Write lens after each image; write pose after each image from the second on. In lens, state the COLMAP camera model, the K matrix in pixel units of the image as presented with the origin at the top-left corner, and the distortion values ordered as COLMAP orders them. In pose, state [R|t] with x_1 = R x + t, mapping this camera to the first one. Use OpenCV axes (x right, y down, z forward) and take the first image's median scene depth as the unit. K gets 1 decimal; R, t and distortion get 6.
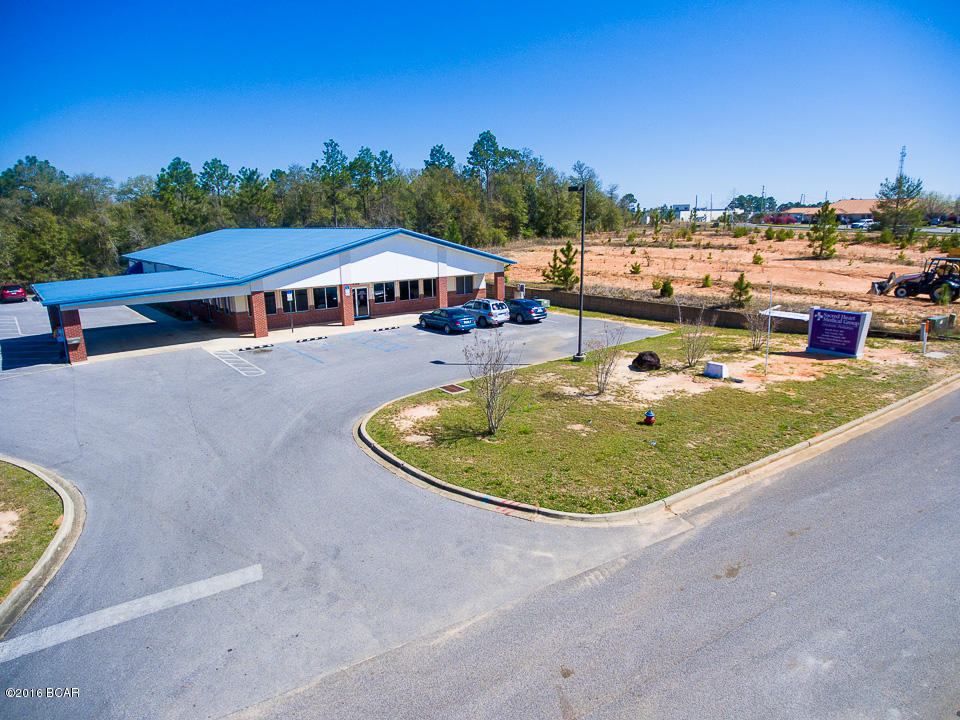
lens RADIAL K [[564.2, 0, 493.4], [0, 564.2, 374.7], [0, 0, 1]] dist [-0.020880, 0.002243]
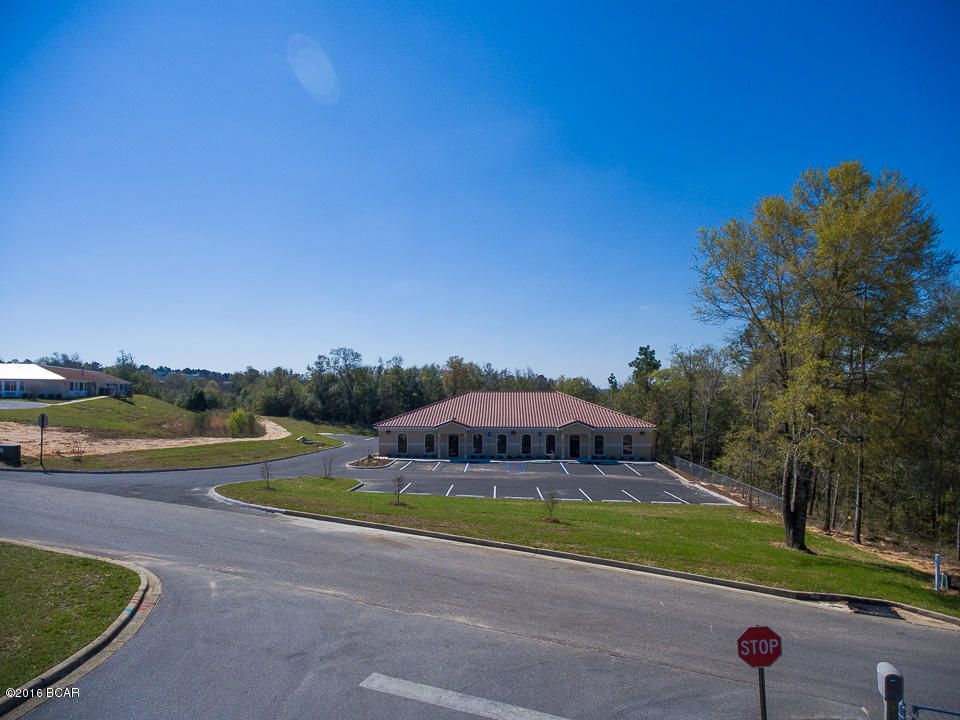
lens RADIAL K [[564.2, 0, 492.7], [0, 564.2, 376.4], [0, 0, 1]] dist [-0.020880, 0.002243]
pose [[-0.735244, 0.018898, 0.677539, -0.388164], [0.175203, 0.970938, 0.163043, -0.059731], [-0.654767, 0.238583, -0.717188, 0.478936]]
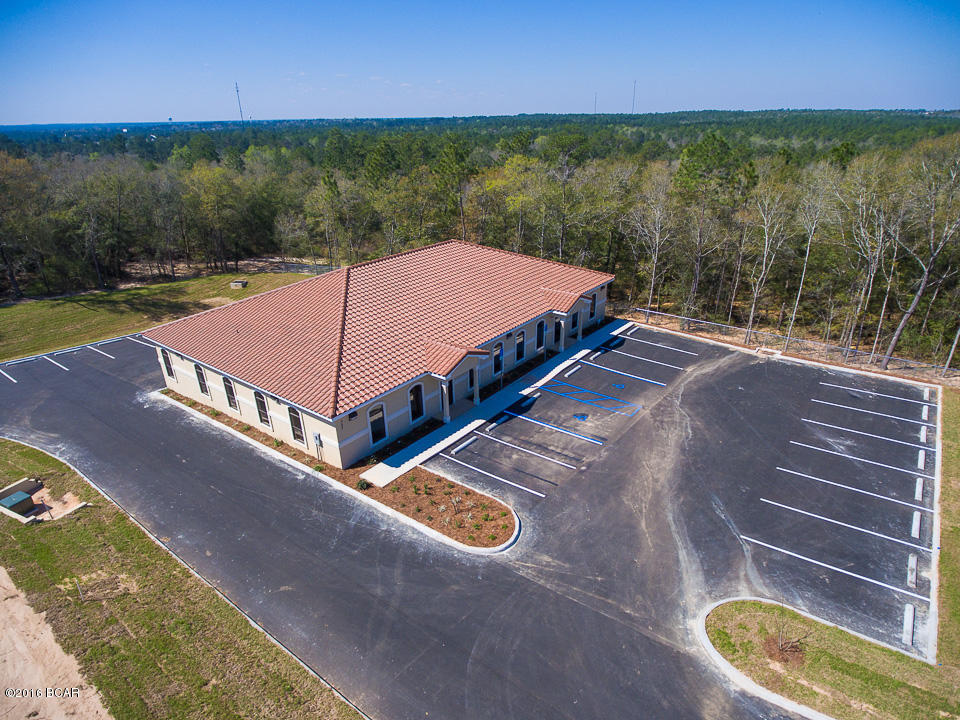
lens RADIAL K [[564.2, 0, 491.8], [0, 564.2, 369.0], [0, 0, 1]] dist [-0.020880, 0.002243]
pose [[-0.978319, 0.100089, -0.181311, 0.871514], [-0.036915, 0.777172, 0.628205, -0.212949], [0.203786, 0.621278, -0.756627, 0.116664]]
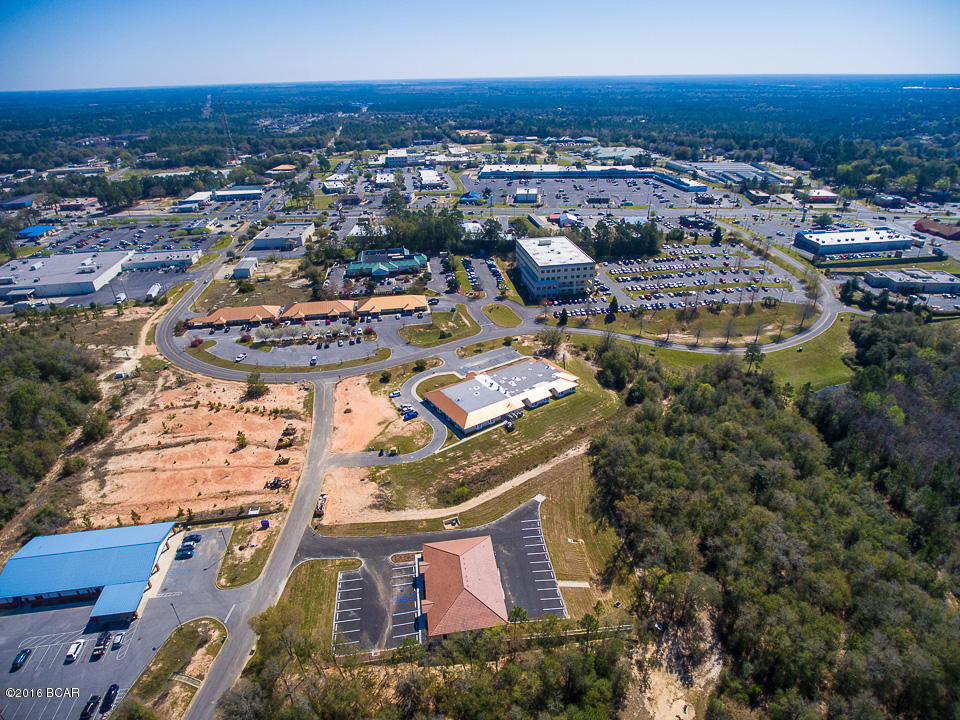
lens RADIAL K [[564.2, 0, 492.5], [0, 564.2, 367.9], [0, 0, 1]] dist [-0.020880, 0.002243]
pose [[0.535243, -0.394950, 0.746679, -1.427050], [0.233384, 0.918695, 0.318640, -2.182236], [-0.811817, 0.003713, 0.583900, -3.335002]]
